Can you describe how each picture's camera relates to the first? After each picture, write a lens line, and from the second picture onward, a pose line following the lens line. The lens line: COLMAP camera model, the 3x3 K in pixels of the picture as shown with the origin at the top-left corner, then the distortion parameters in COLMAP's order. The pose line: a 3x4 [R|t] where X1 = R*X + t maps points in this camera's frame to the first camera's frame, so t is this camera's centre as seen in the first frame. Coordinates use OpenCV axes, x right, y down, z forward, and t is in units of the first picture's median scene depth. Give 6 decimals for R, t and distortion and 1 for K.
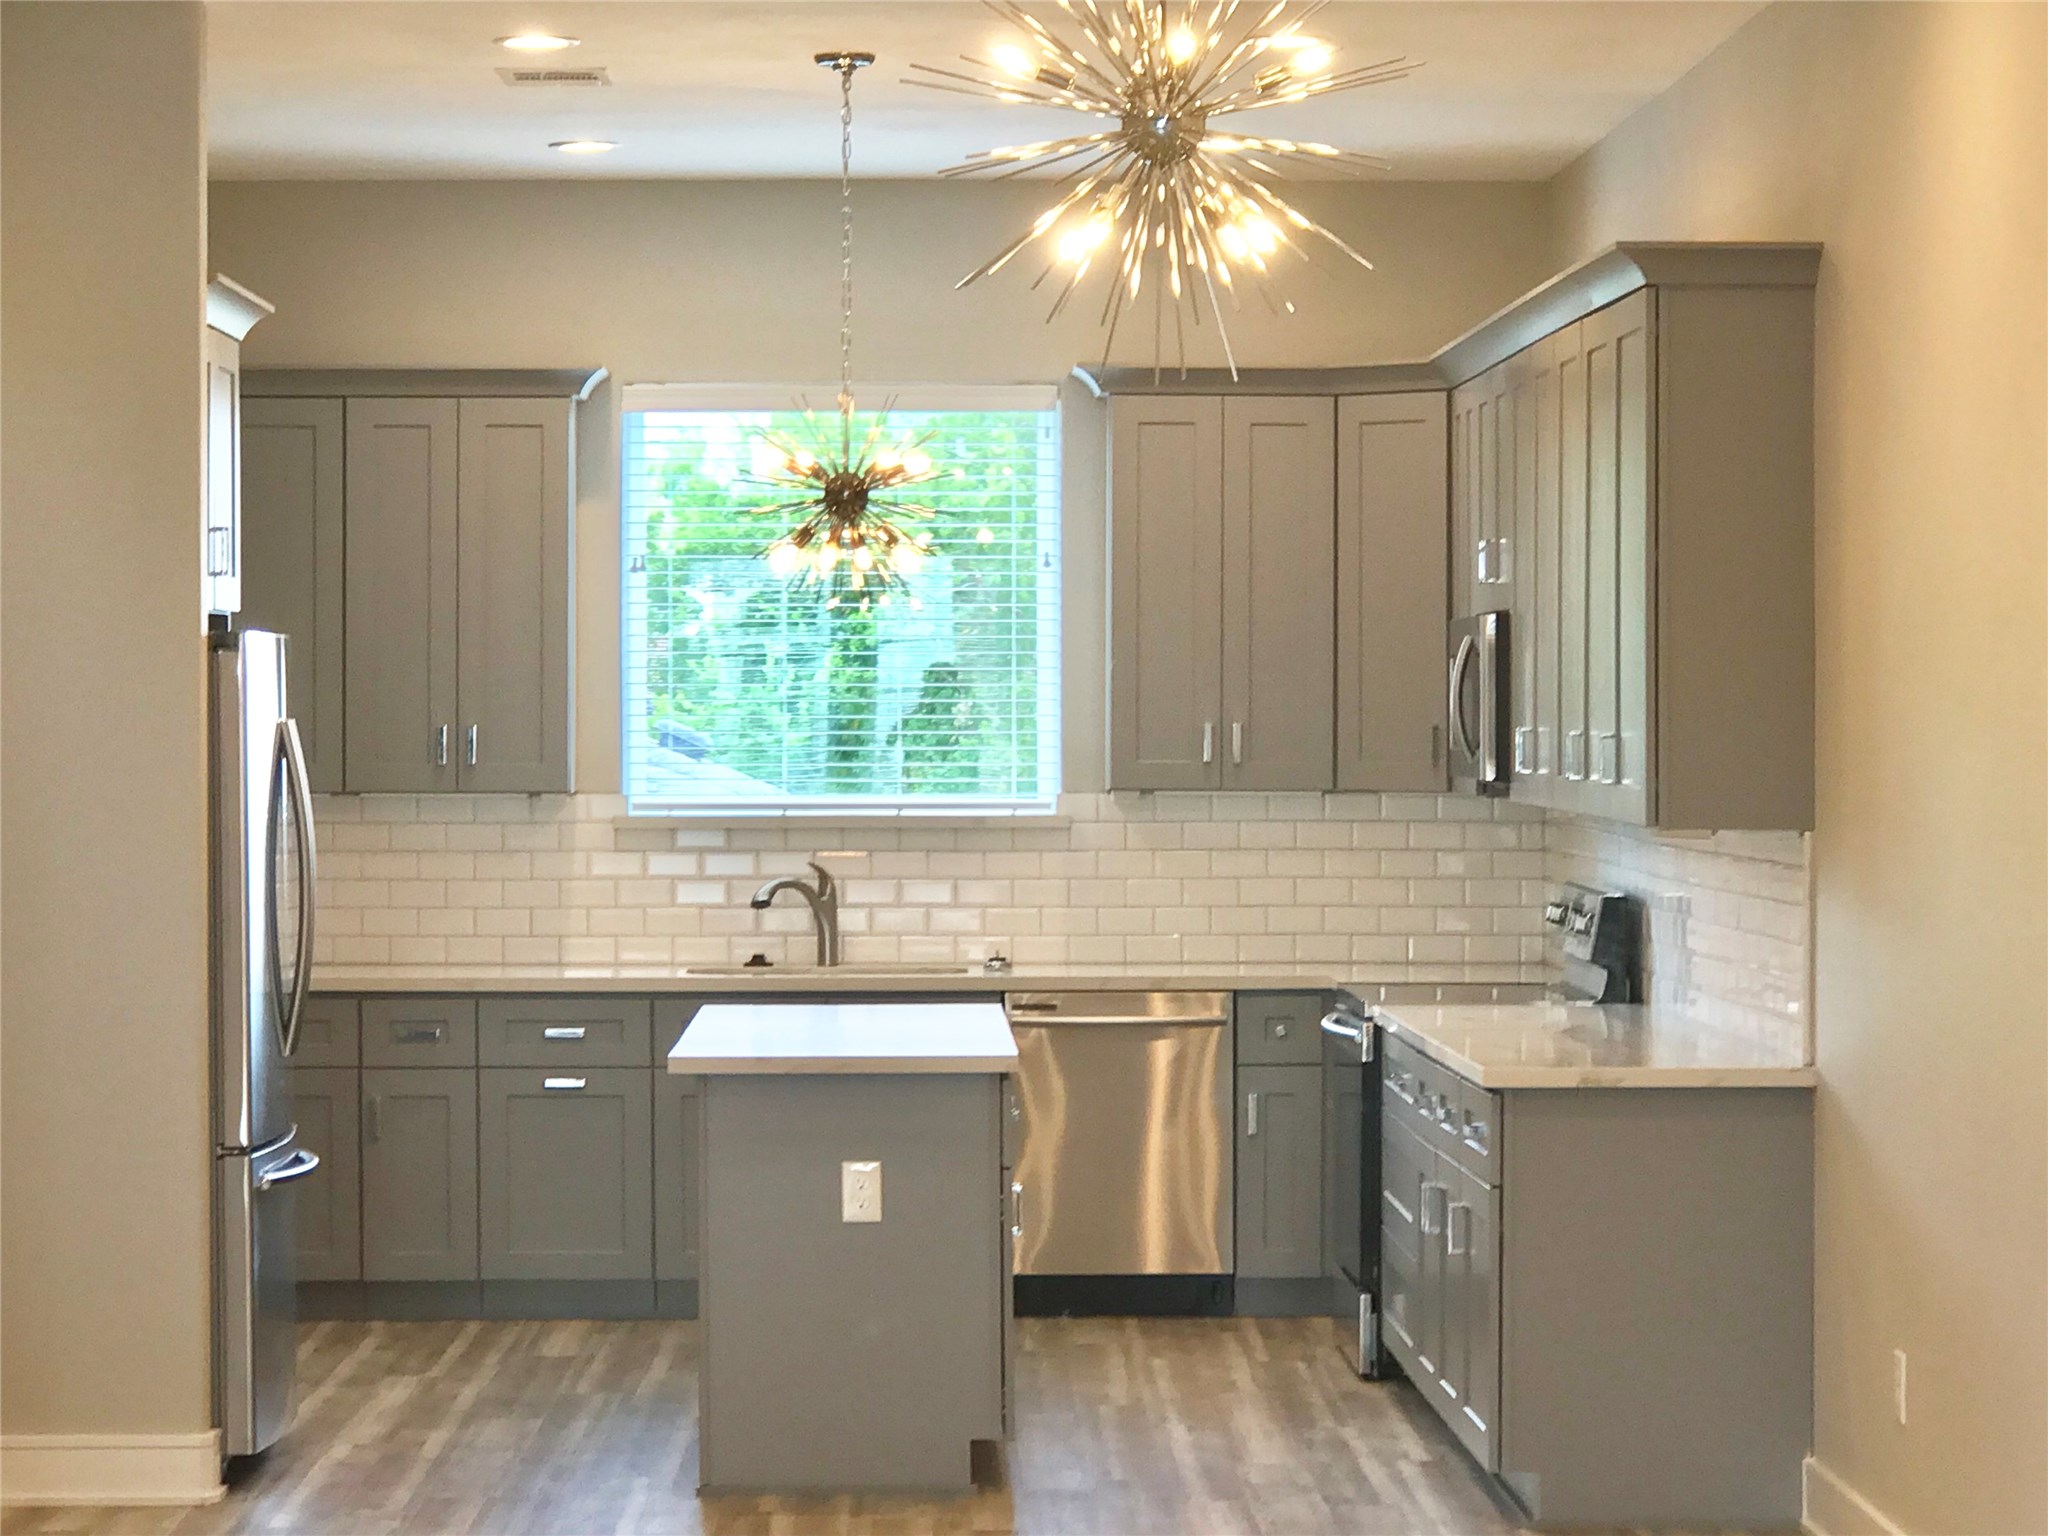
lens RADIAL K [[5516.5, 0, 1024.0], [0, 5516.5, 768.0], [0, 0, 1]] dist [-0.207438, -0.288043]
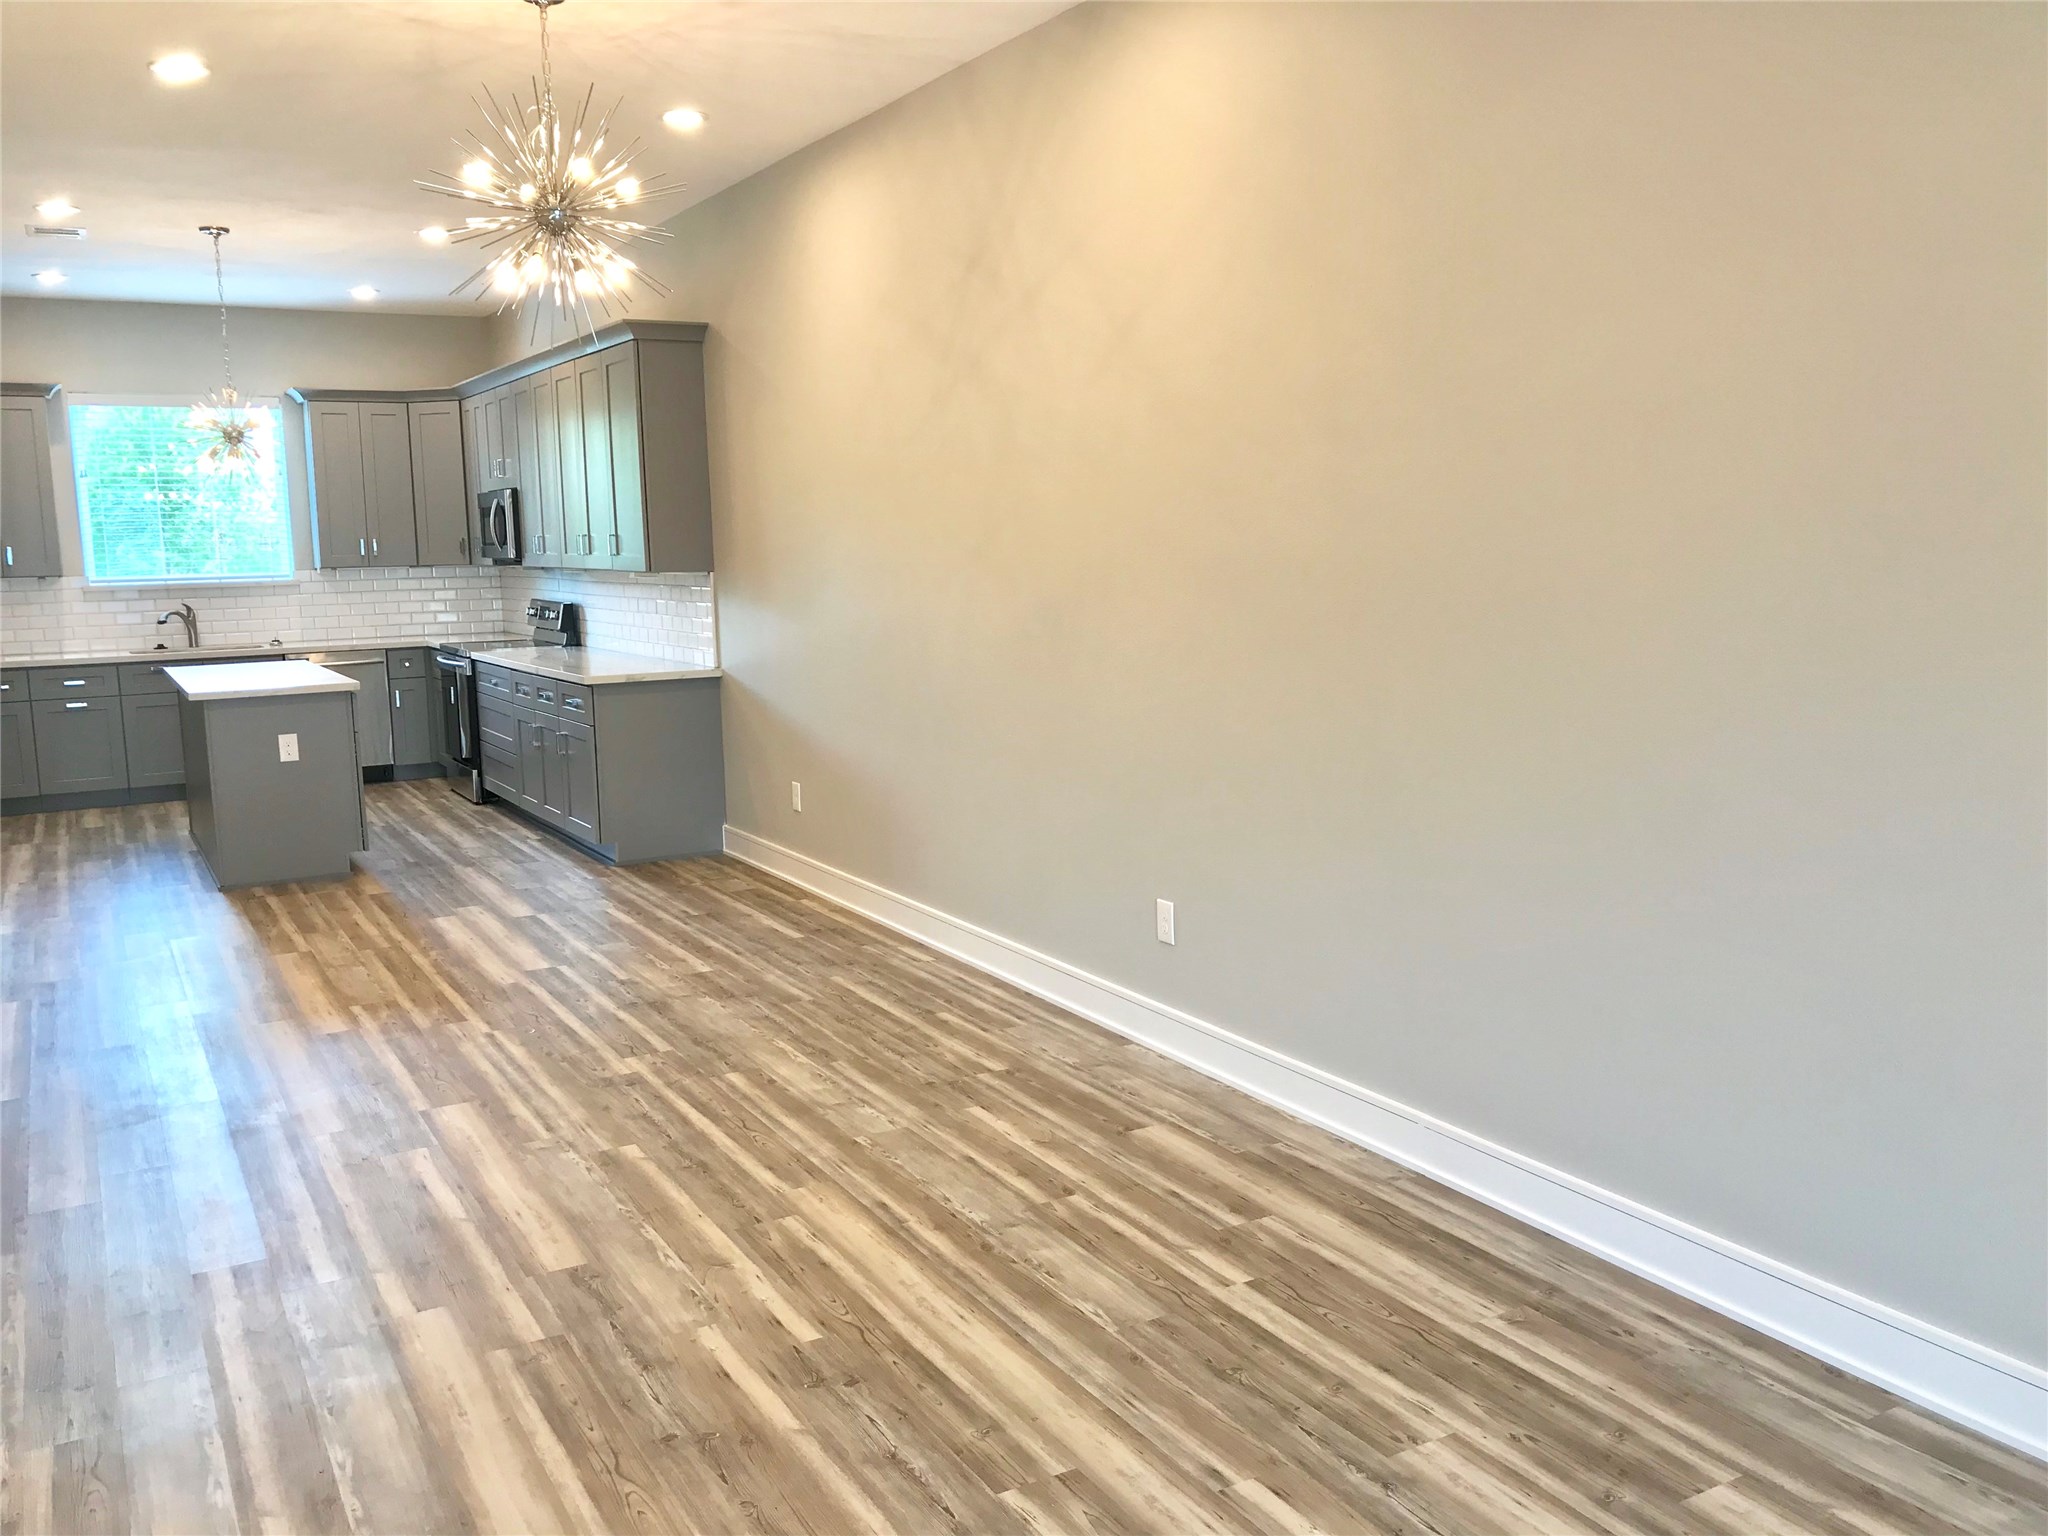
lens RADIAL K [[1692.5, 0, 1024.0], [0, 1692.5, 768.0], [0, 0, 1]] dist [0.015797, -0.004860]
pose [[0.879607, -0.085818, 0.467897, -0.069807], [0.028002, 0.991228, 0.129161, 0.003340], [-0.474877, -0.100508, 0.874294, 0.198659]]
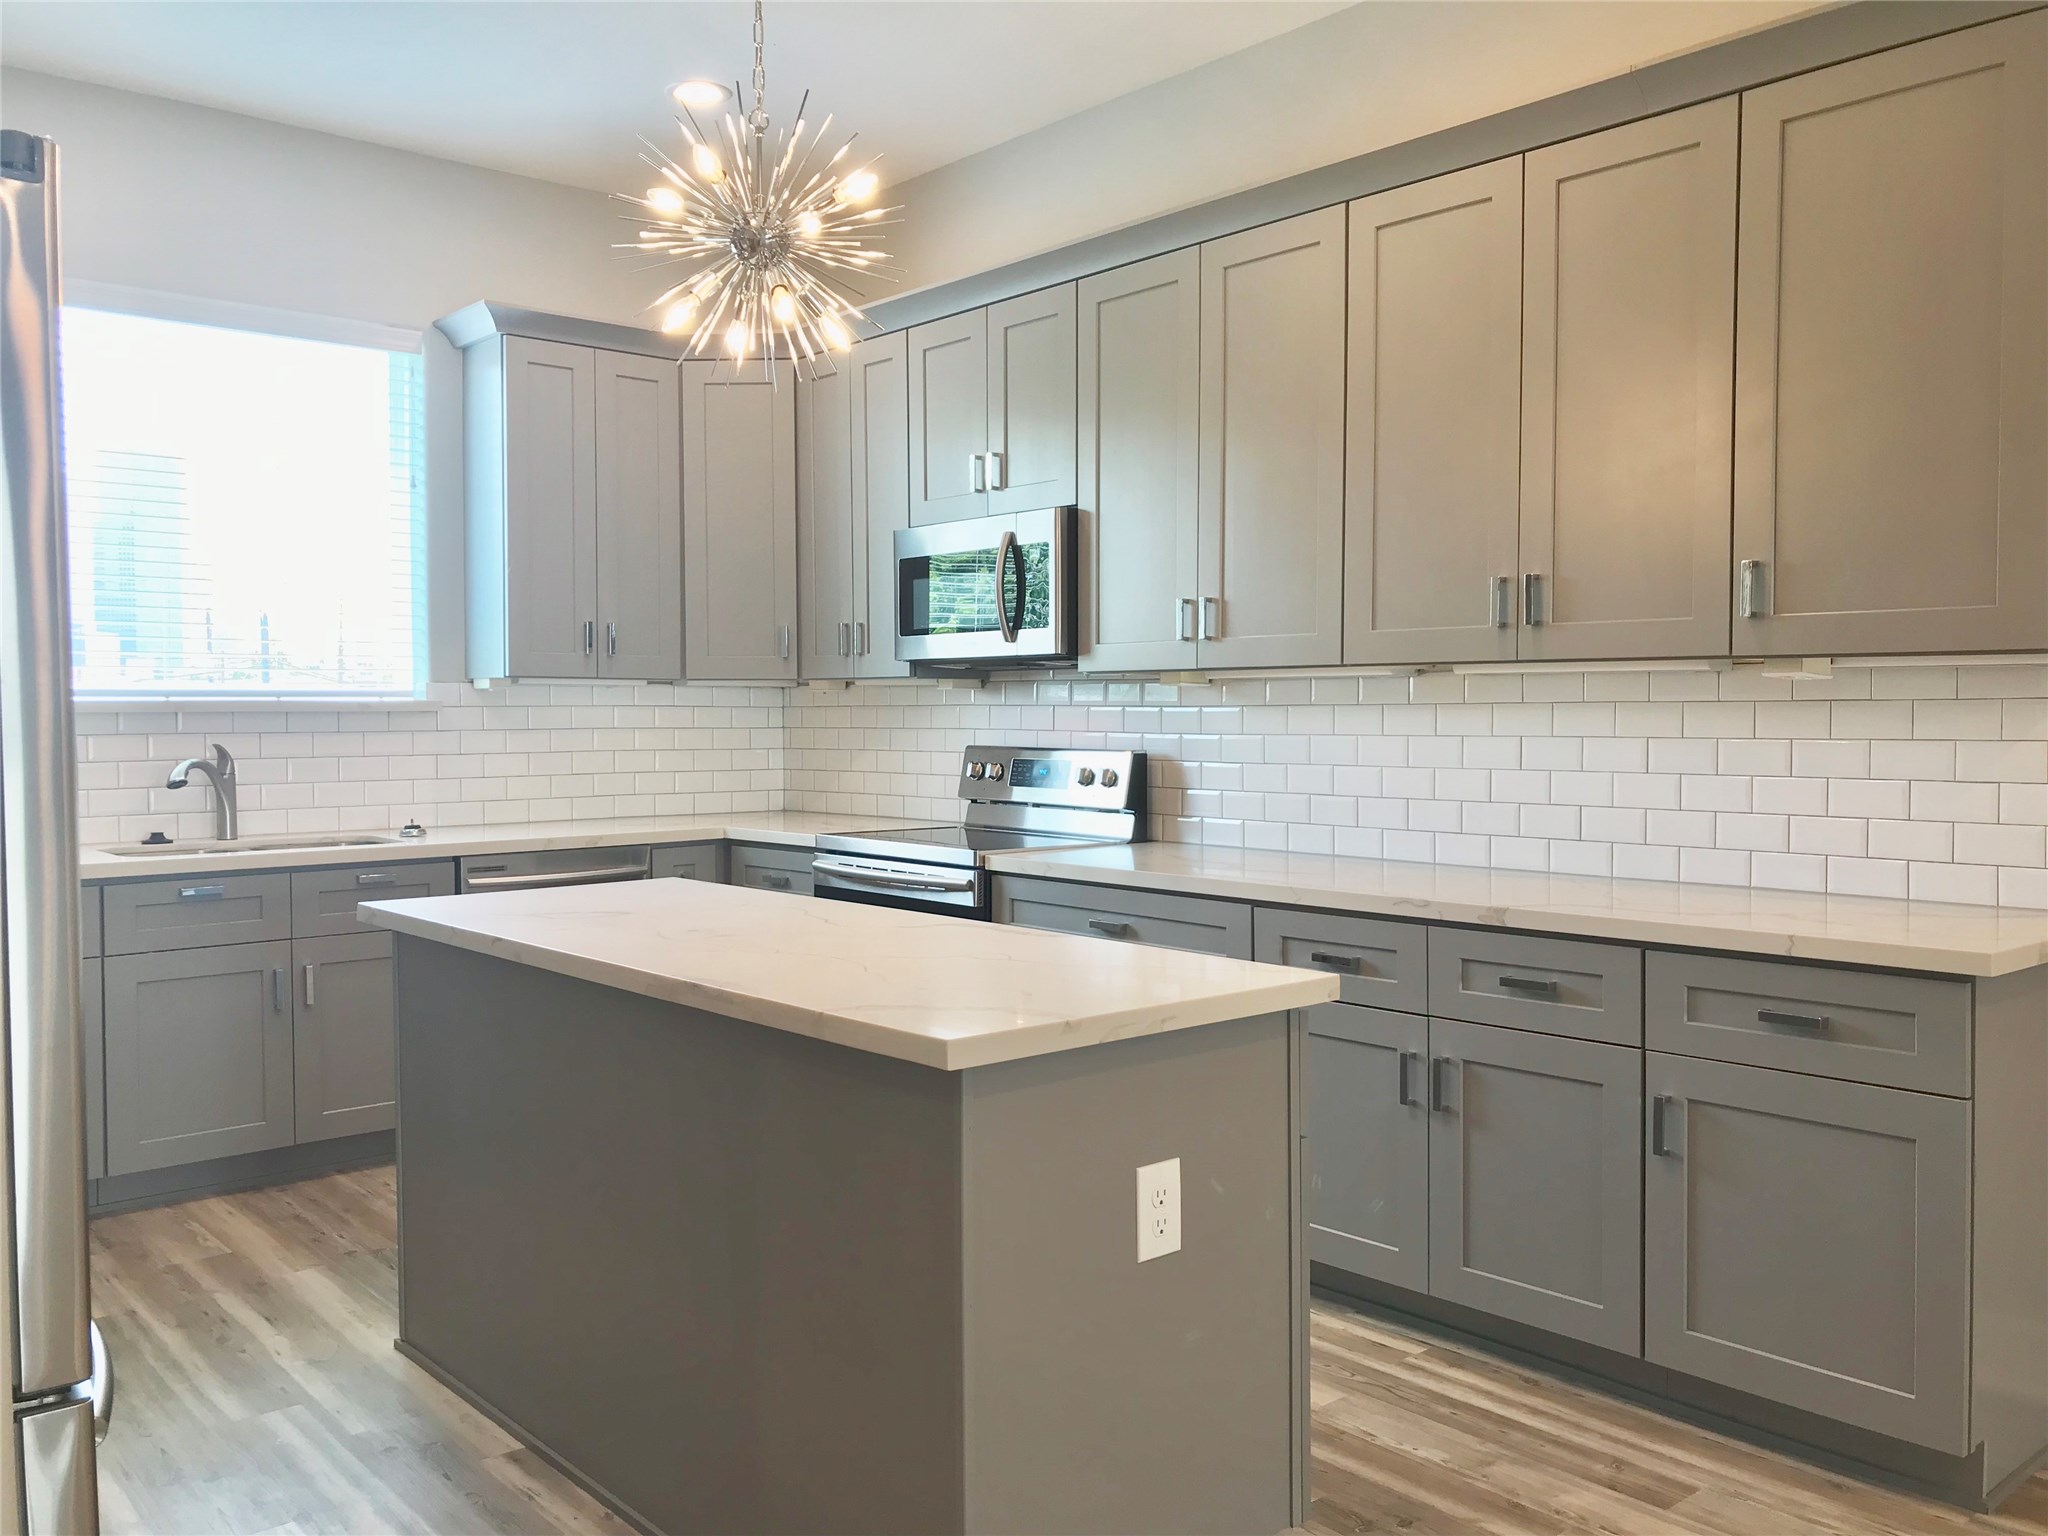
lens RADIAL K [[1671.8, 0, 1024.0], [0, 1671.8, 768.0], [0, 0, 1]] dist [0.031798, -0.089942]
pose [[0.772673, -0.022737, 0.634397, -0.126811], [0.010405, 0.999678, 0.023157, 0.016360], [-0.634719, -0.011292, 0.772661, 0.668825]]
